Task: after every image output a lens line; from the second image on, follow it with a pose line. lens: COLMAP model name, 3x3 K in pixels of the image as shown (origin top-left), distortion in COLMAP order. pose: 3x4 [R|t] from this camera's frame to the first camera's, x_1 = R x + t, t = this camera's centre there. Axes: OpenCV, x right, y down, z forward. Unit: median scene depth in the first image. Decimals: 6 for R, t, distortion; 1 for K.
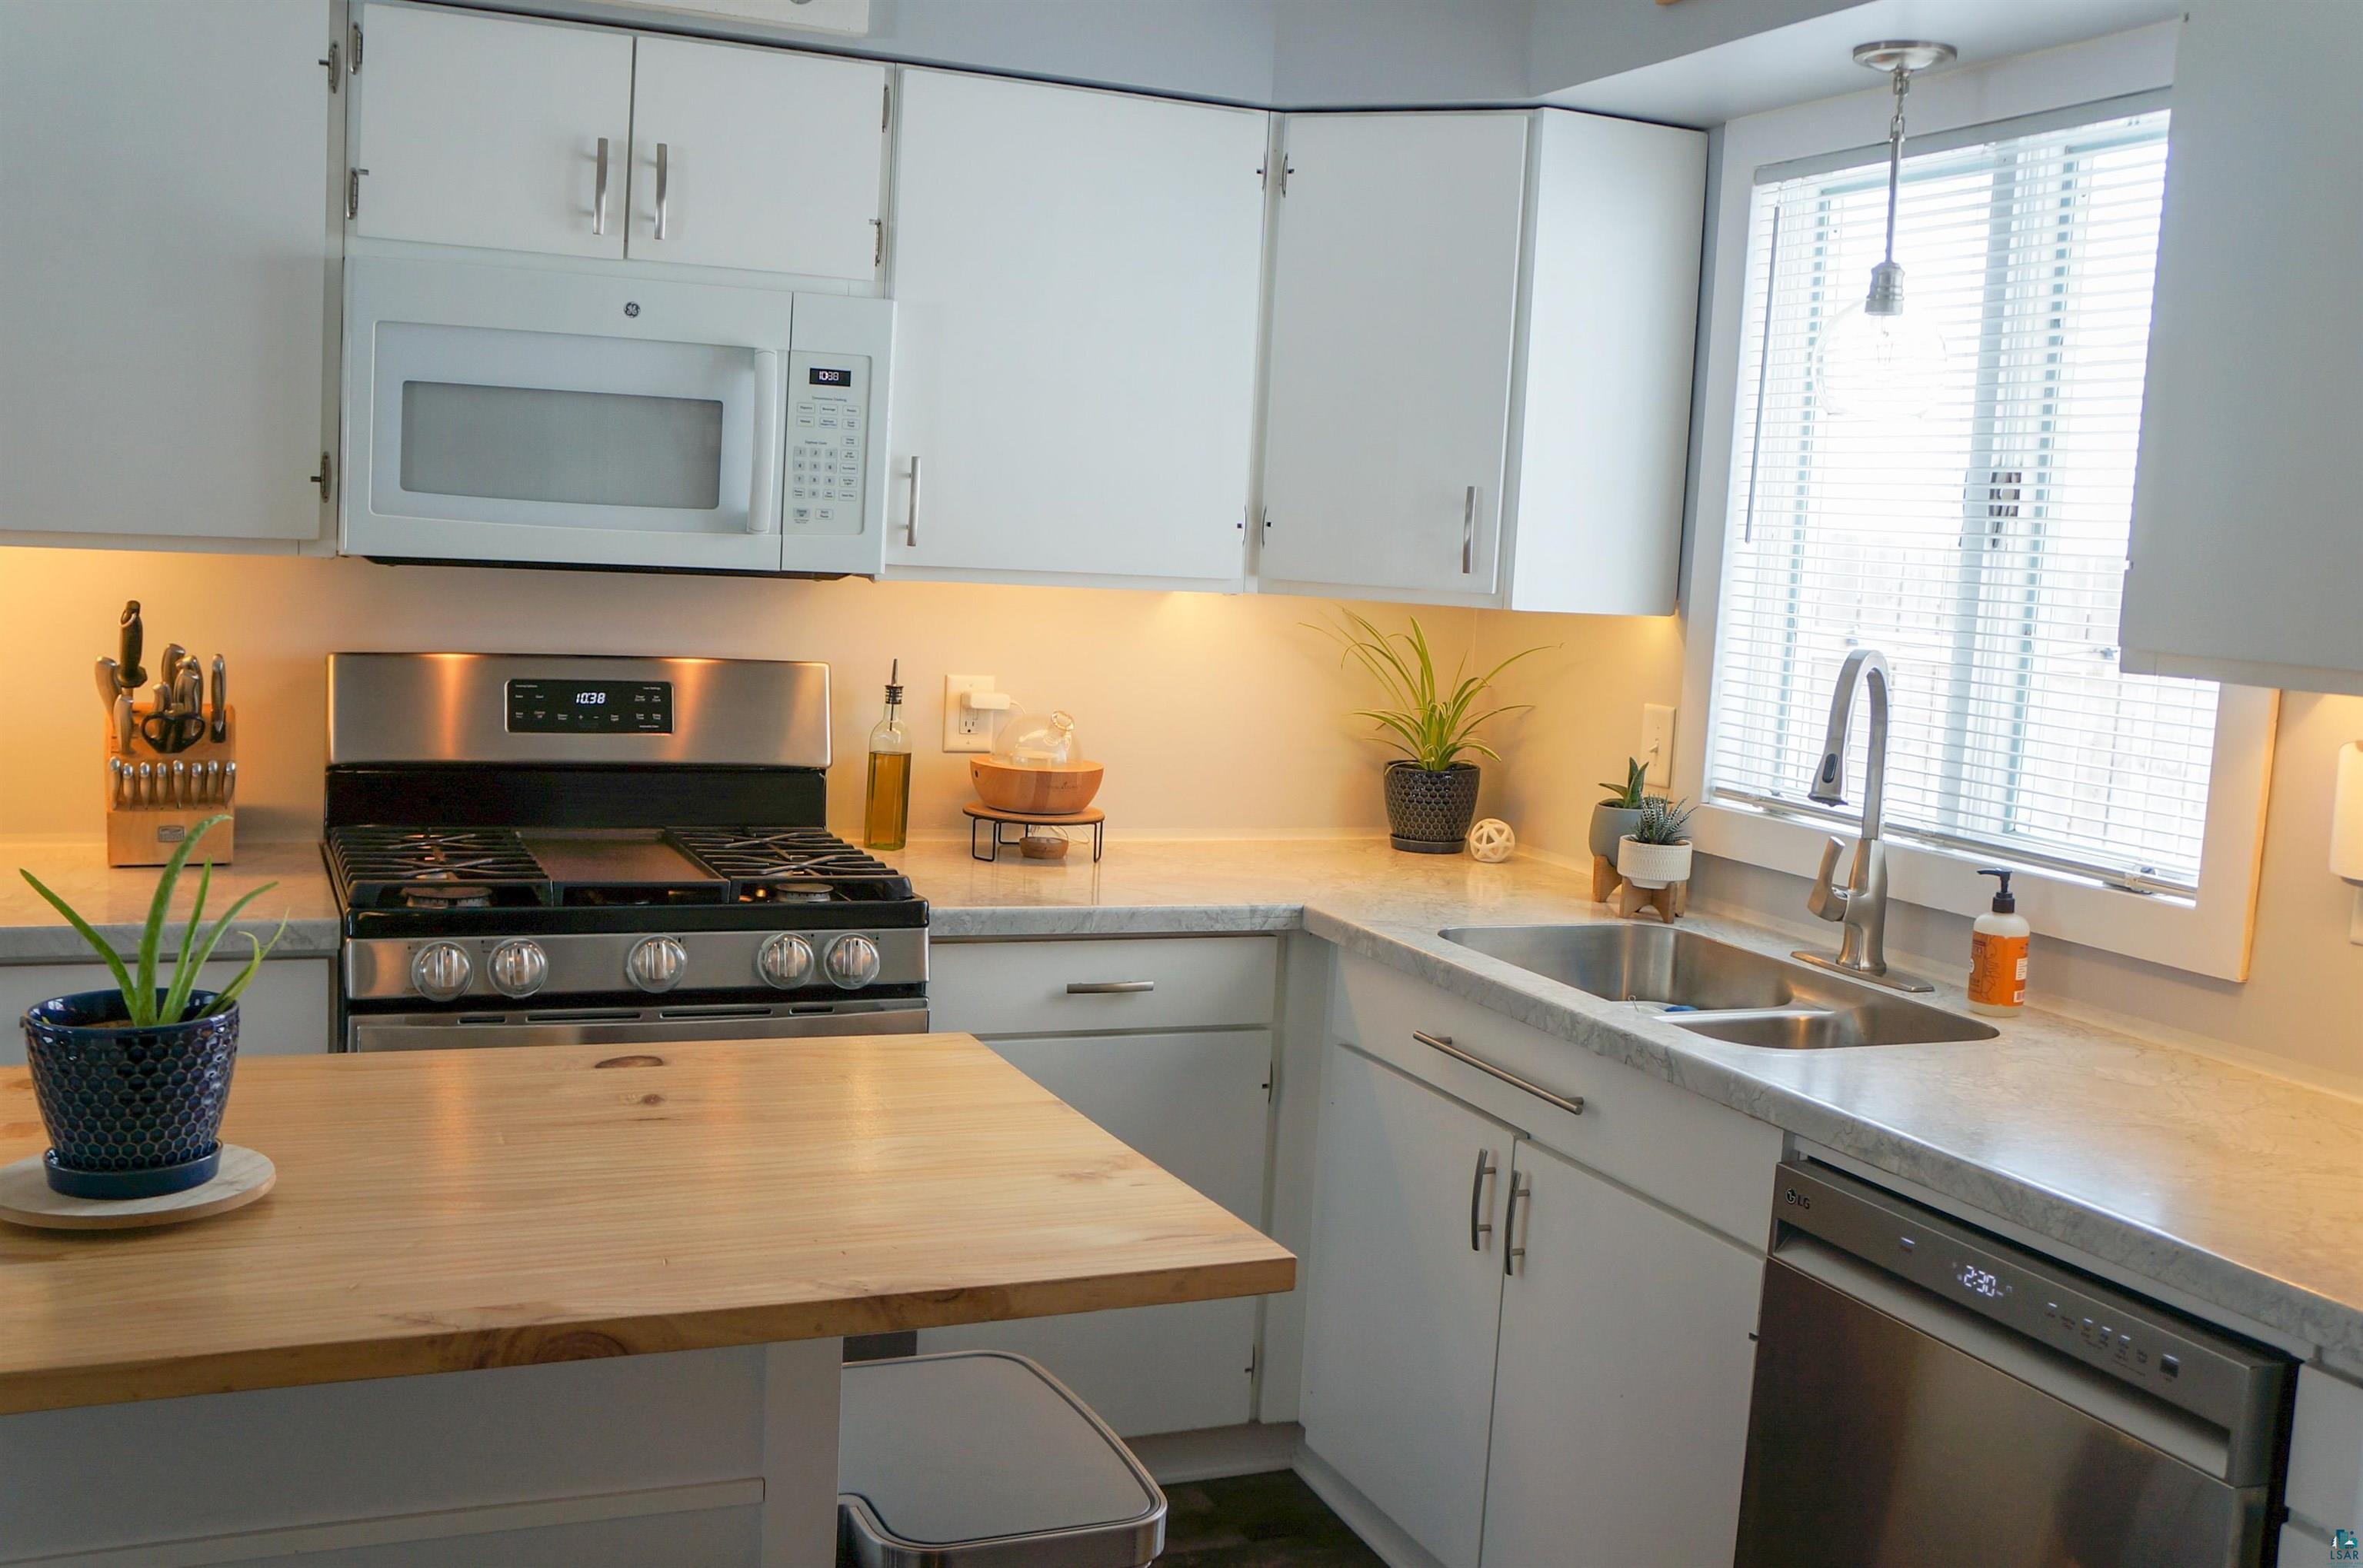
lens RADIAL K [[2204.3, 0, 1181.5], [0, 2204.3, 784.0], [0, 0, 1]] dist [-0.079701, -0.000312]
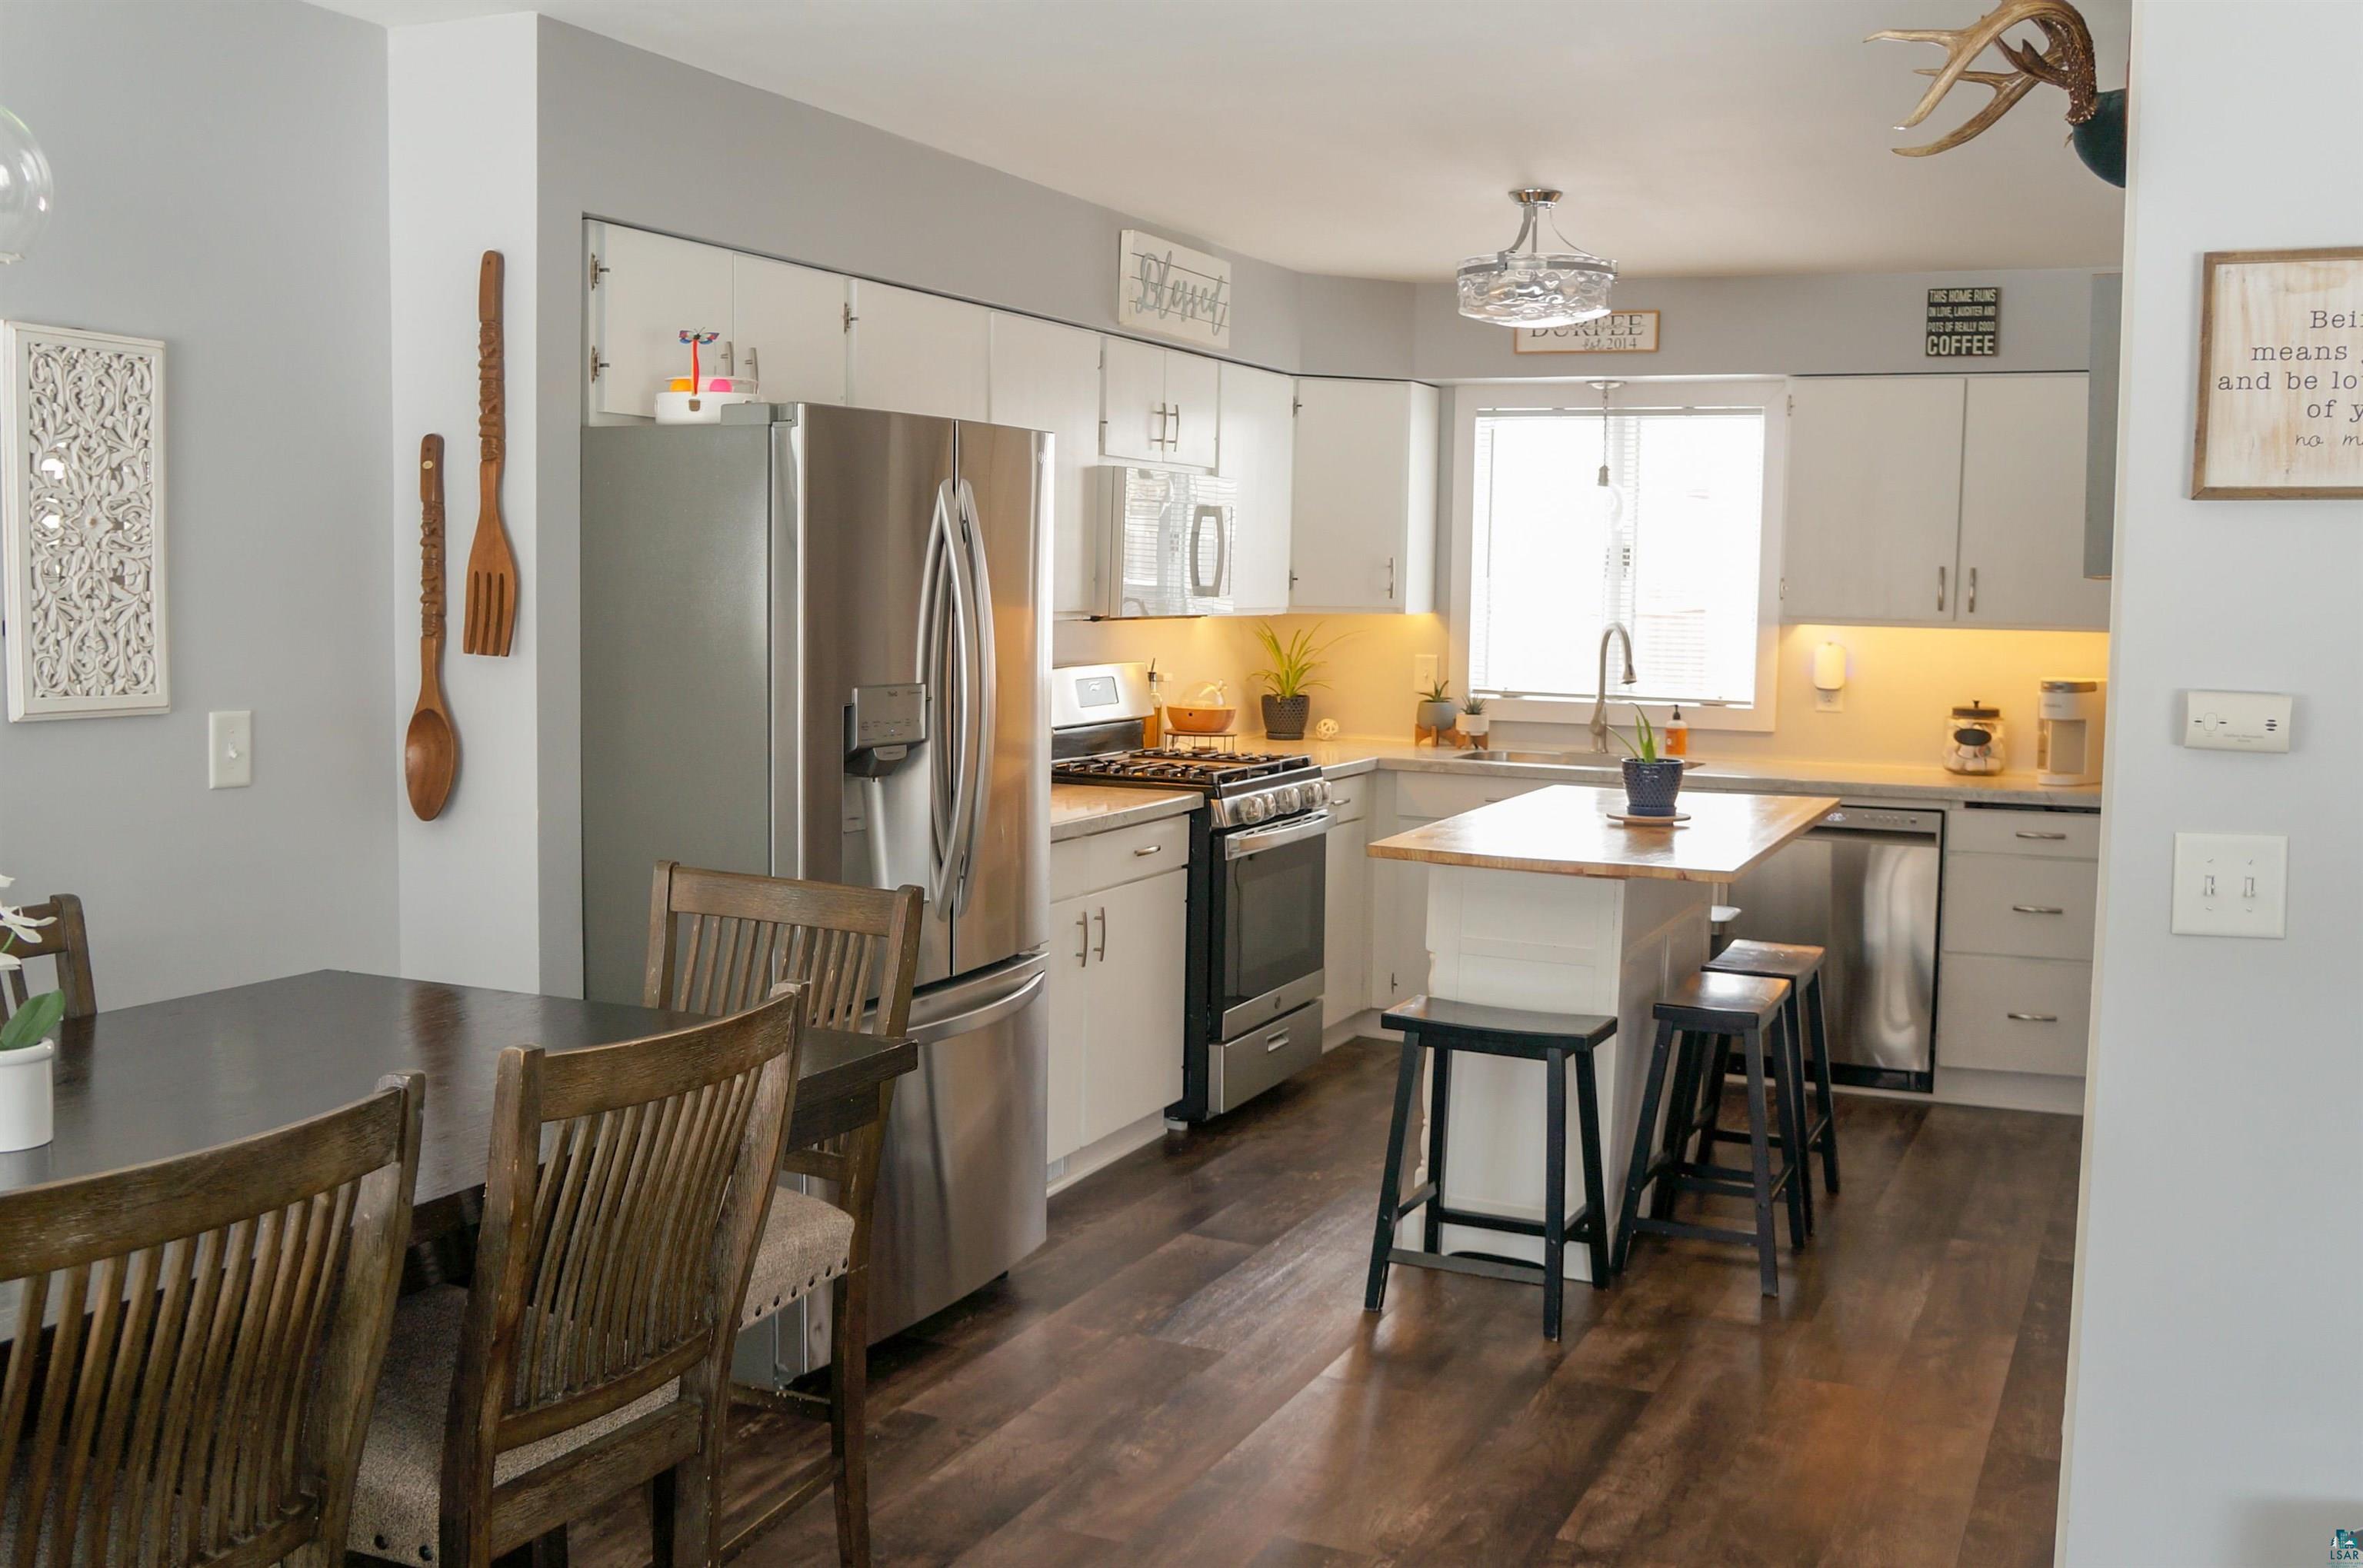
lens RADIAL K [[2204.3, 0, 1181.5], [0, 2204.3, 784.0], [0, 0, 1]] dist [-0.079701, -0.000312]
pose [[0.734664, -0.107853, 0.669803, -1.760182], [0.096642, 0.993852, 0.054032, -0.061817], [-0.671512, 0.025036, 0.740570, -0.529201]]
